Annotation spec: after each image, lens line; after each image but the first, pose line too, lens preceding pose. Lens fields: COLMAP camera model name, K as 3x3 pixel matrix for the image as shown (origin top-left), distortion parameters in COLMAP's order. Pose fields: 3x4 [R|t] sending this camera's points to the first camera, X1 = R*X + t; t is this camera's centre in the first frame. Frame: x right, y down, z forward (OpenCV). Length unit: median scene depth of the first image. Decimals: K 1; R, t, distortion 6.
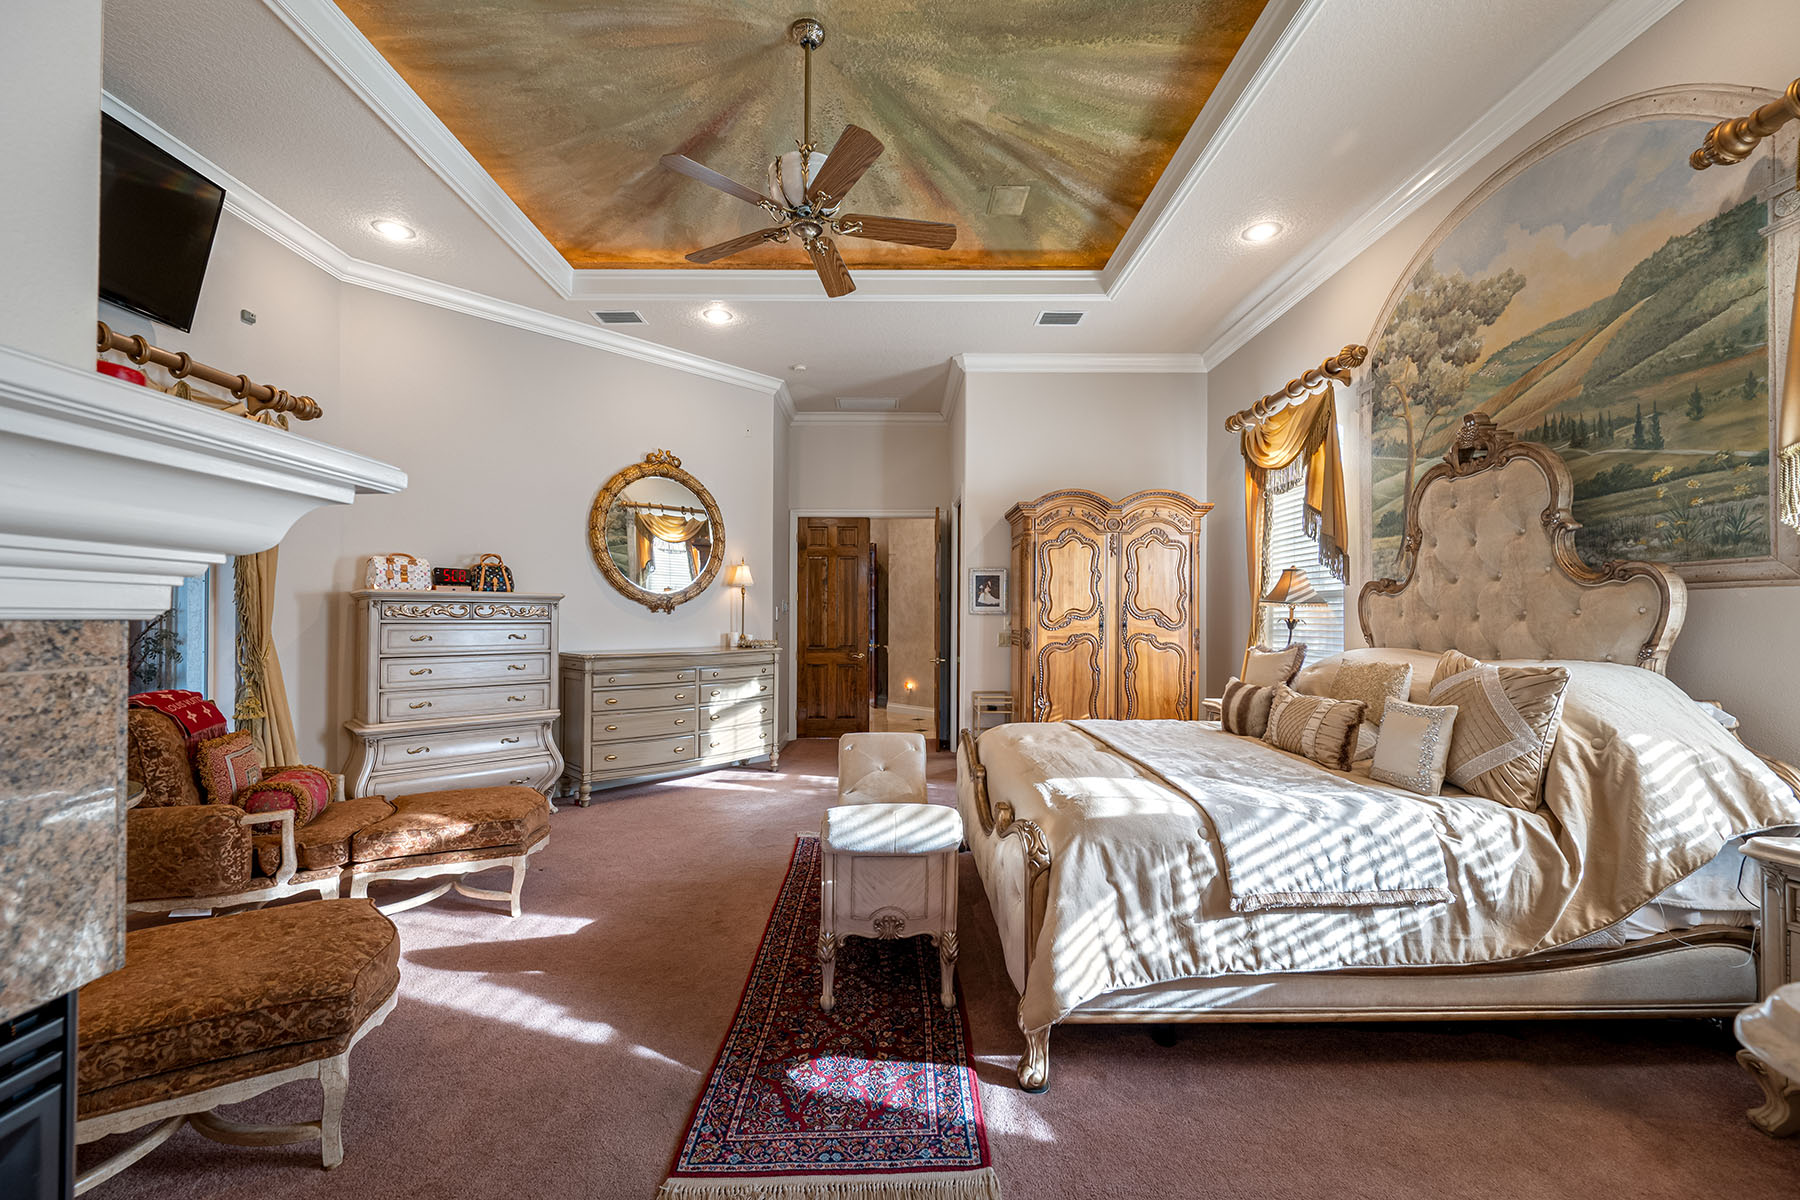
lens RADIAL K [[710.8, 0, 896.5], [0, 710.8, 608.8], [0, 0, 1]] dist [0.001725, -0.000623]
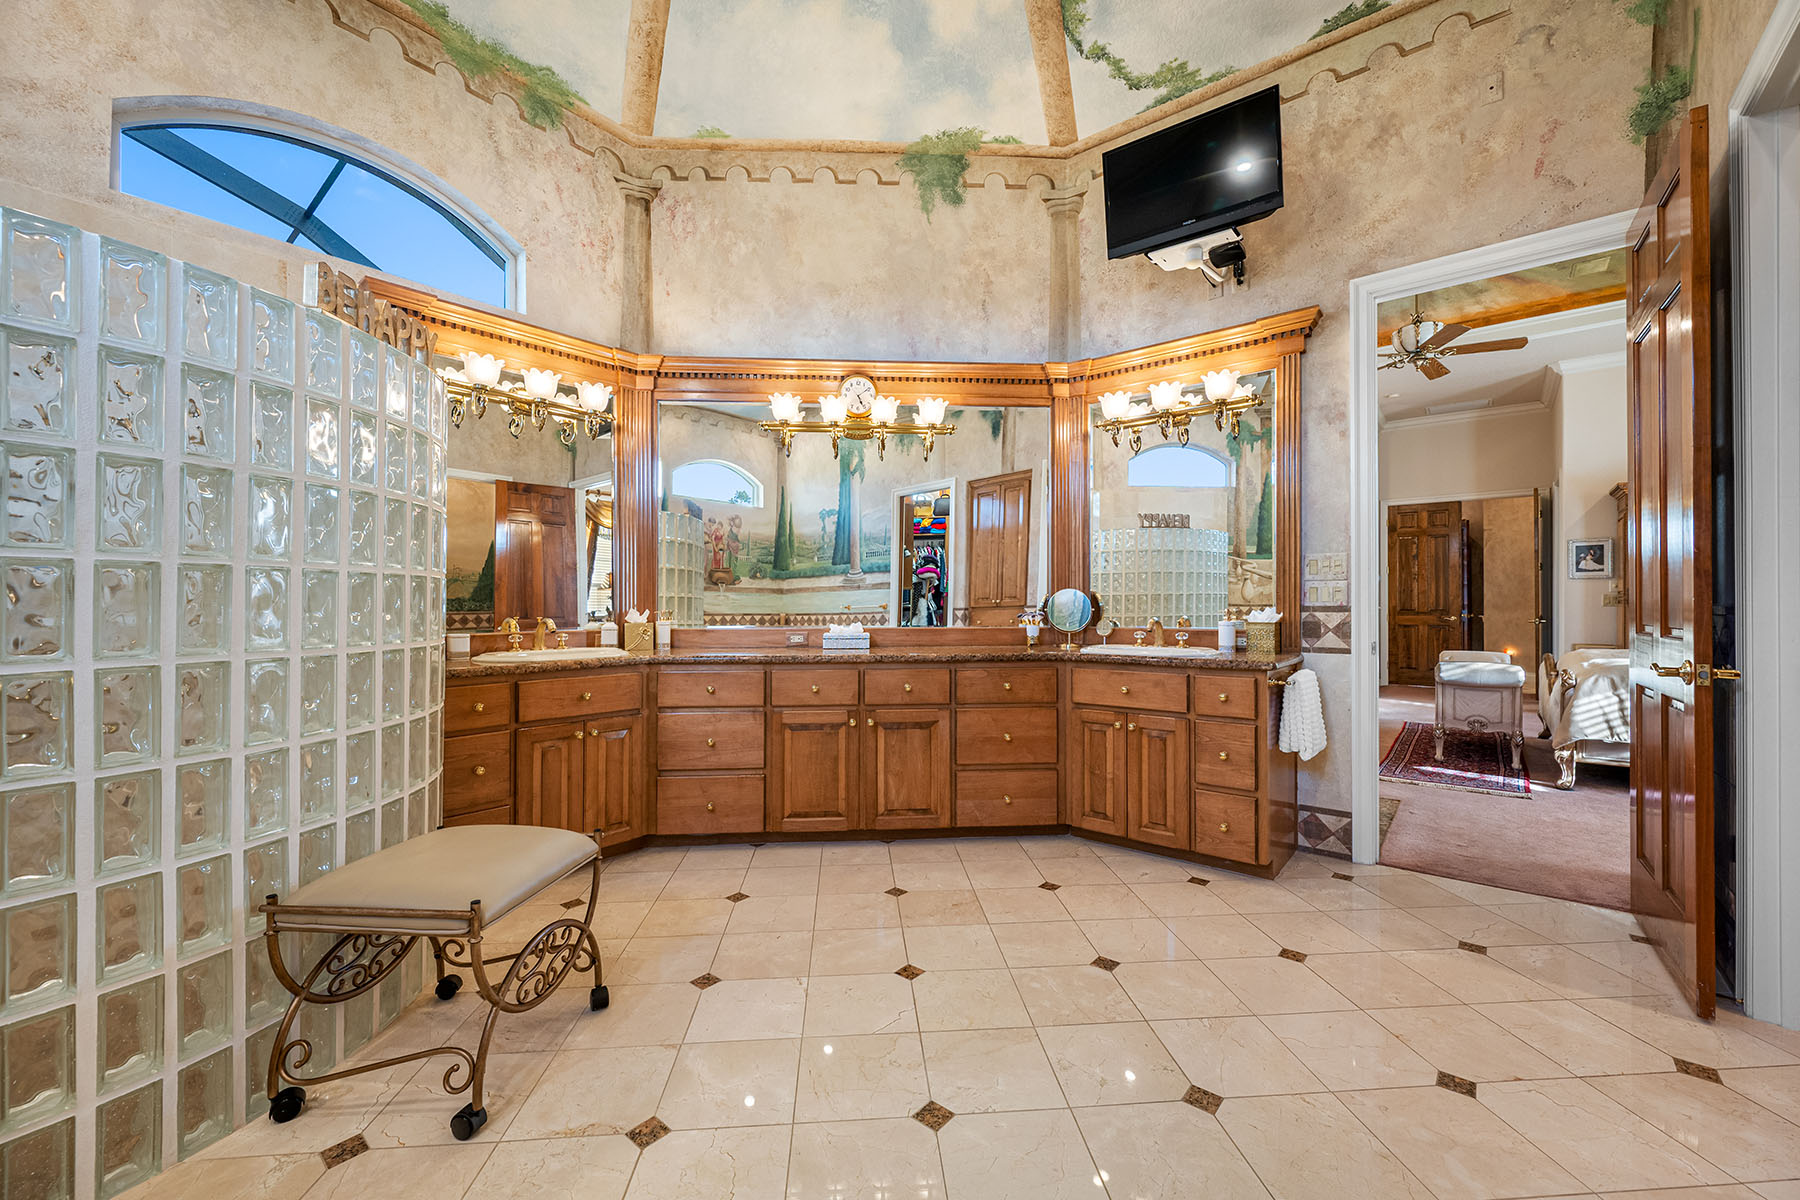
lens RADIAL K [[710.8, 0, 914.0], [0, 710.8, 597.1], [0, 0, 1]] dist [0.001725, -0.000623]
pose [[0.769971, -0.005981, -0.638050, 0.015164], [0.007460, 0.999972, -0.000371, 0.024521], [0.638035, -0.004474, 0.769994, -0.488573]]
